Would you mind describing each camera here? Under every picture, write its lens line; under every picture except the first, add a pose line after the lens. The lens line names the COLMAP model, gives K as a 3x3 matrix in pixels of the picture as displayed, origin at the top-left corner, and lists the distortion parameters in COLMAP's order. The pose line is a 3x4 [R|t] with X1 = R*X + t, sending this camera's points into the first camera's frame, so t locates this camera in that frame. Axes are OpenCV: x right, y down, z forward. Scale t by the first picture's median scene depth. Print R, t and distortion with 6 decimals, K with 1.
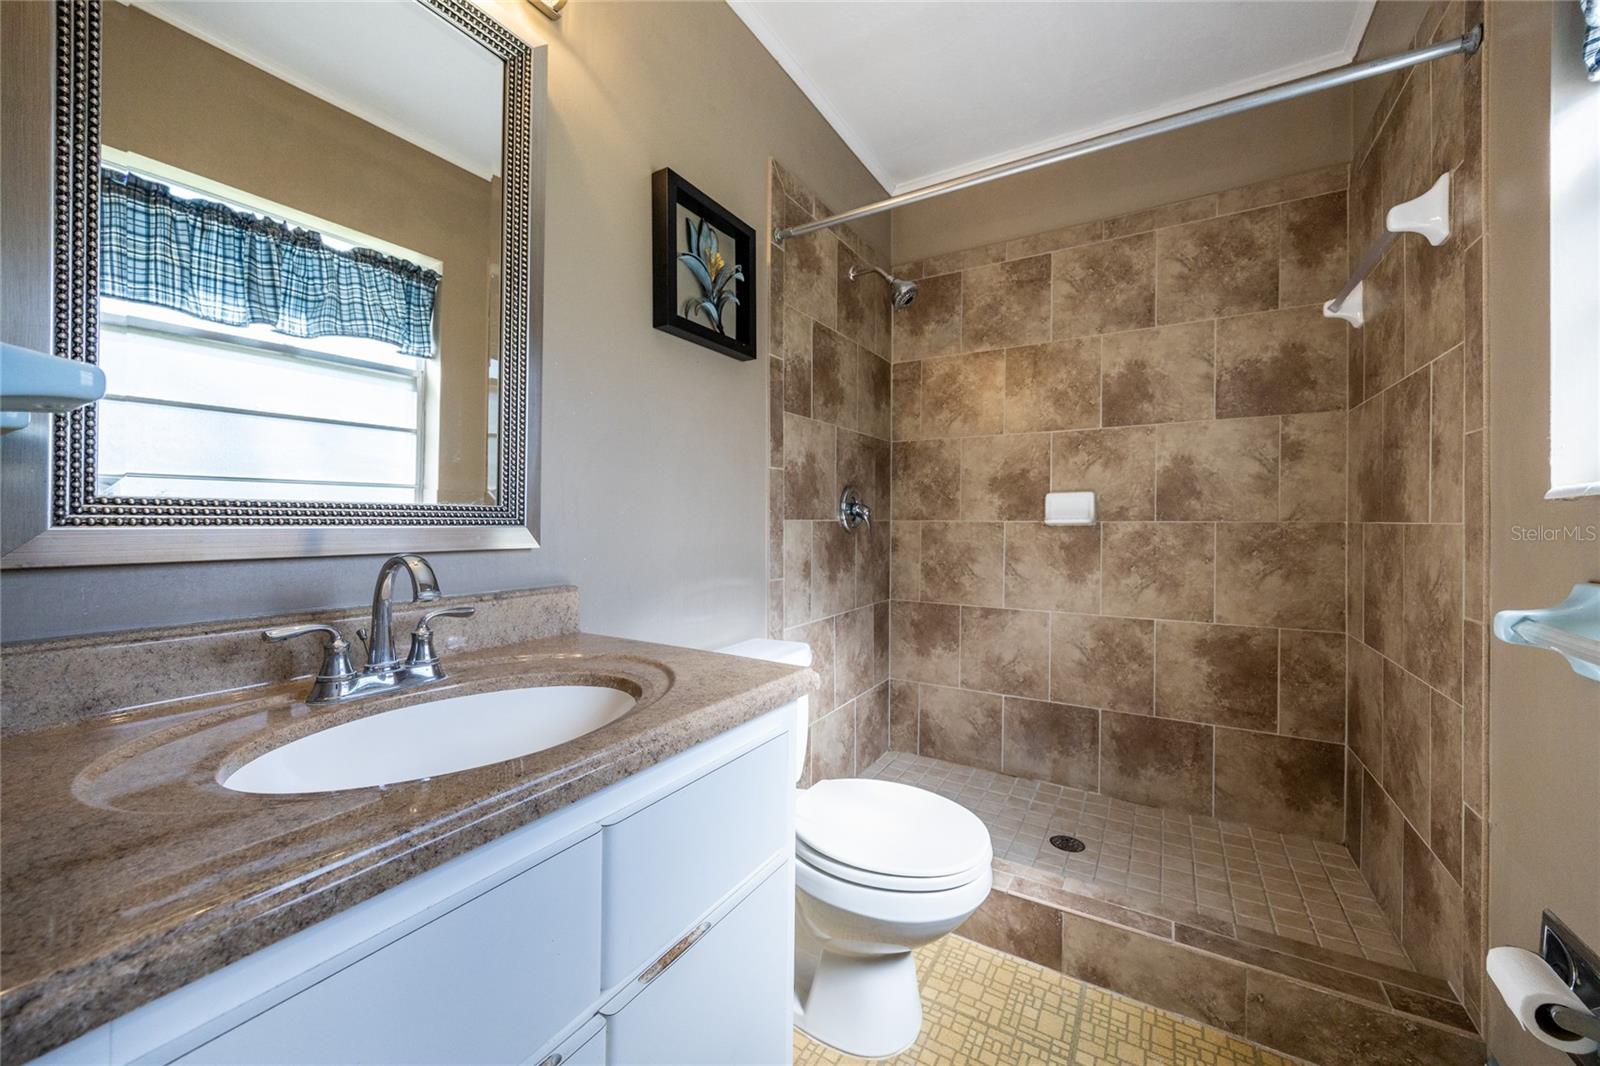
lens RADIAL K [[616.0, 0, 789.7], [0, 616.0, 524.8], [0, 0, 1]] dist [-0.002699, 0.000557]
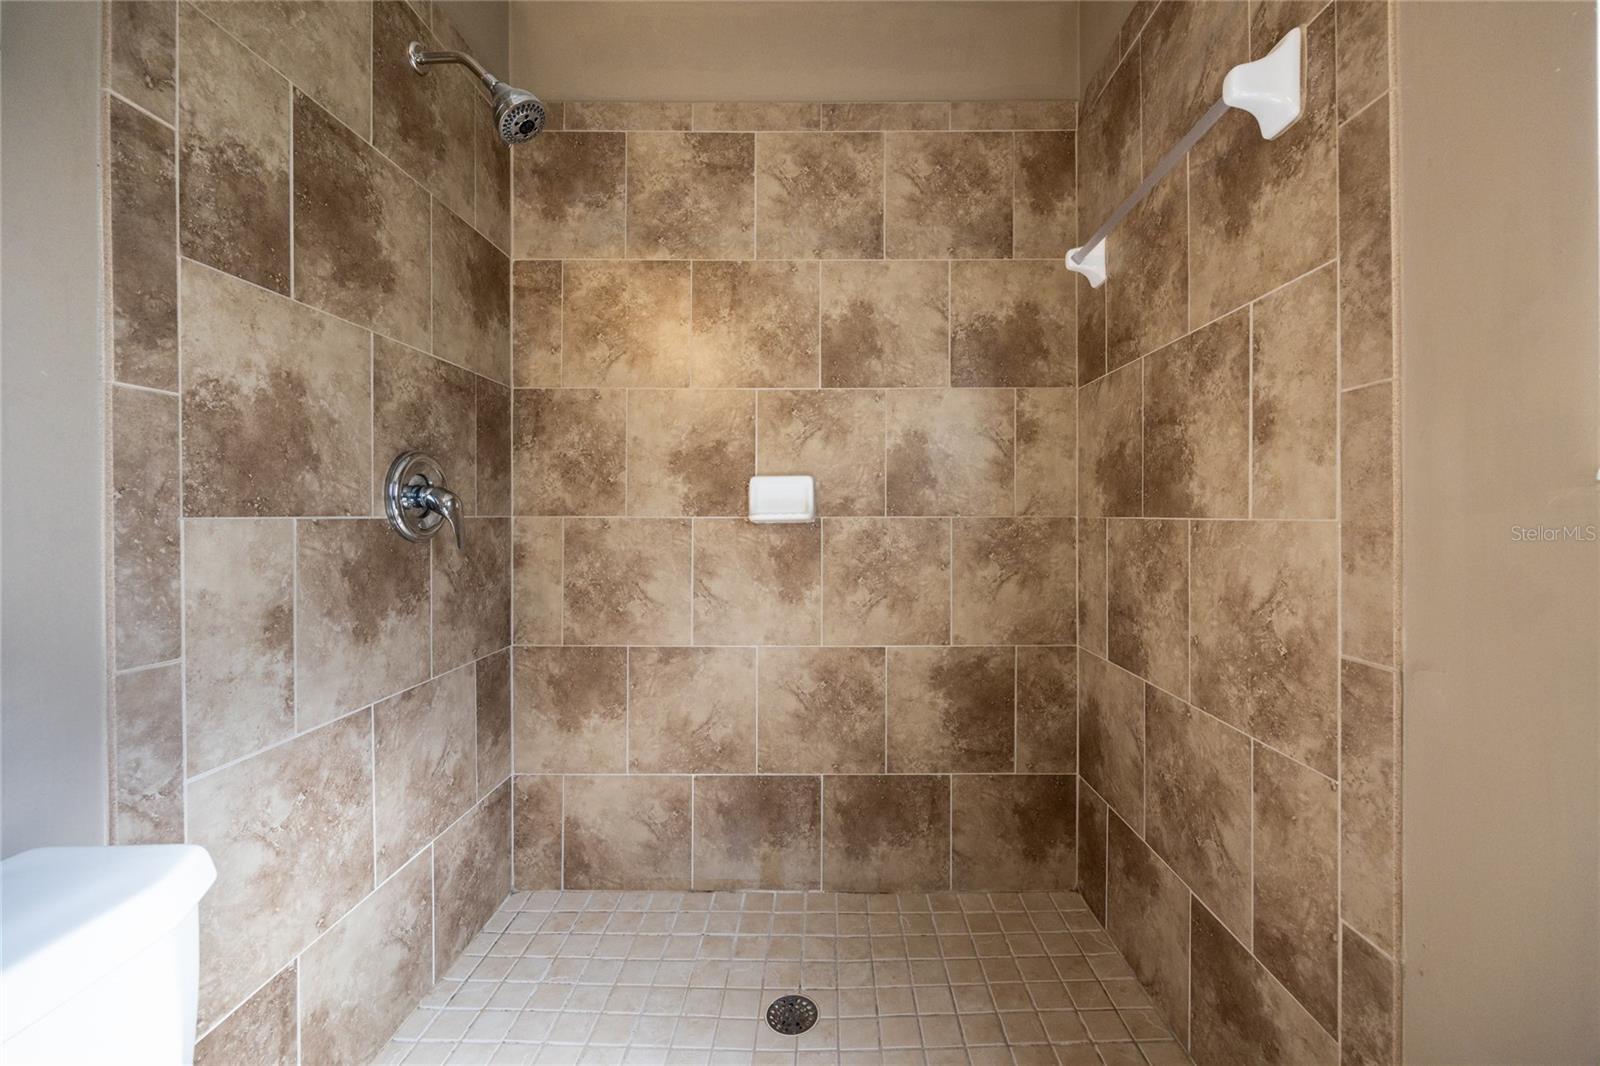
lens RADIAL K [[616.0, 0, 829.1], [0, 616.0, 521.6], [0, 0, 1]] dist [-0.002699, 0.000557]
pose [[0.845335, -0.008894, 0.534162, 0.132644], [0.006451, 0.999958, 0.006442, -0.004907], [-0.534197, -0.001999, 0.845357, 0.403043]]
